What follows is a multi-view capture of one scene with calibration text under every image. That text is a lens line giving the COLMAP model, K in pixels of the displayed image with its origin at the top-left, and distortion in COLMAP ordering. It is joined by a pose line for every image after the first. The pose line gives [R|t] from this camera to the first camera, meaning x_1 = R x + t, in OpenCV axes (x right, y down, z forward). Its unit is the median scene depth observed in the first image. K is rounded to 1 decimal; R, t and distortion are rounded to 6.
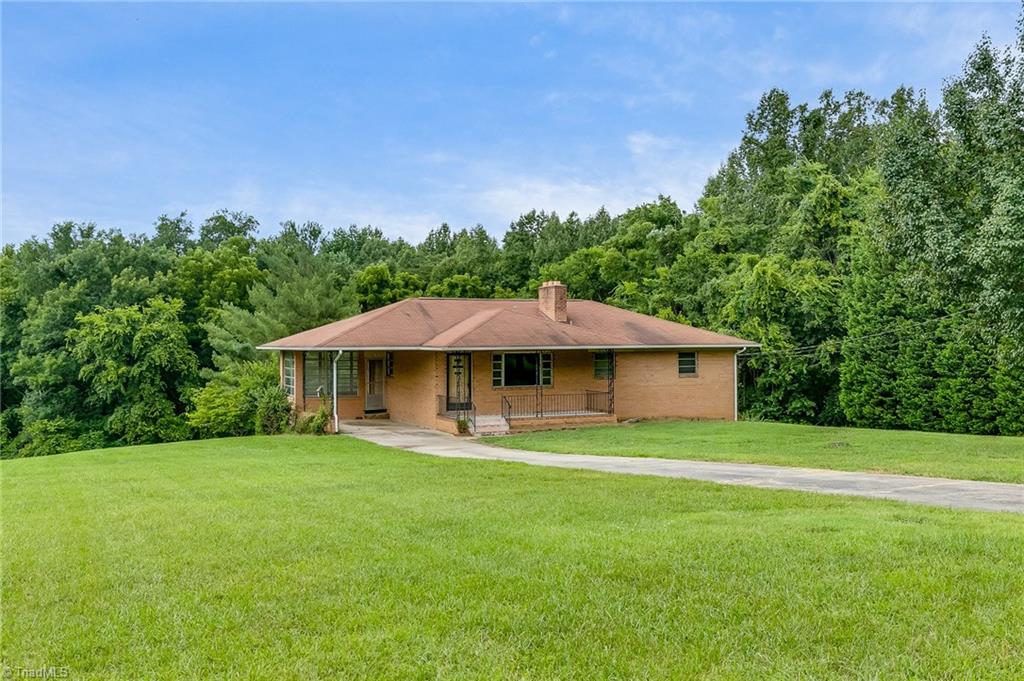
lens RADIAL K [[1079.0, 0, 512.0], [0, 1079.0, 340.5], [0, 0, 1]] dist [0.004786, -0.005109]
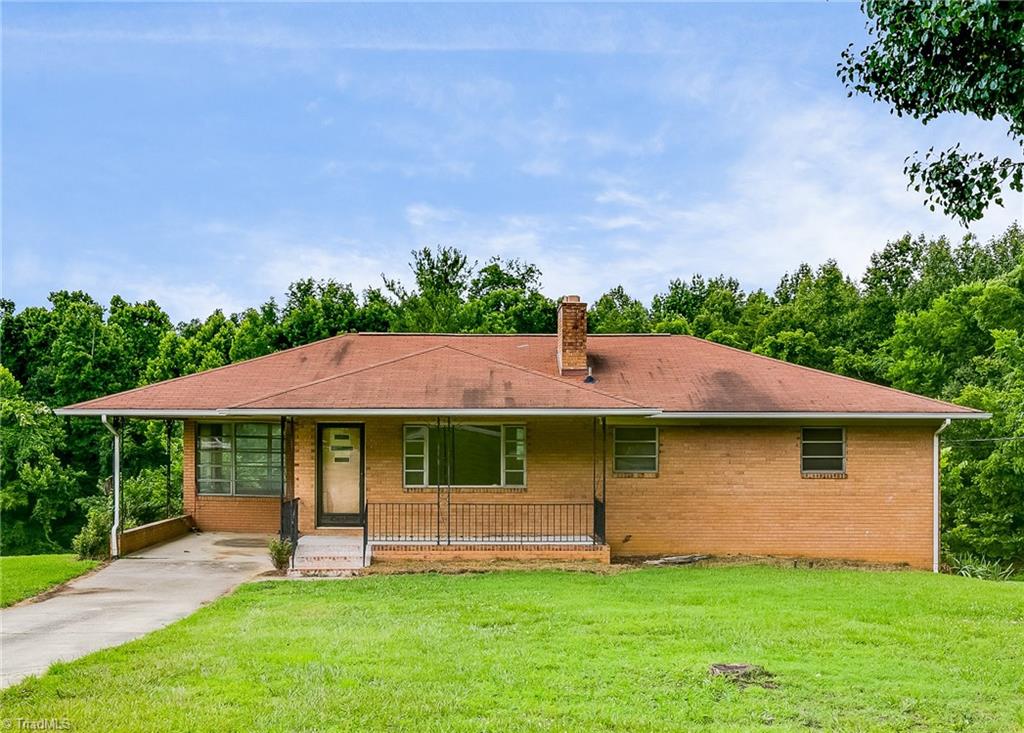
lens RADIAL K [[1271.5, 0, 512.0], [0, 1271.5, 366.5], [0, 0, 1]] dist [0.065365, -0.008481]
pose [[0.913927, -0.012909, -0.405674, 0.183741], [-0.009123, 0.998588, -0.052329, 0.009727], [0.405777, 0.051526, 0.912519, 0.265523]]
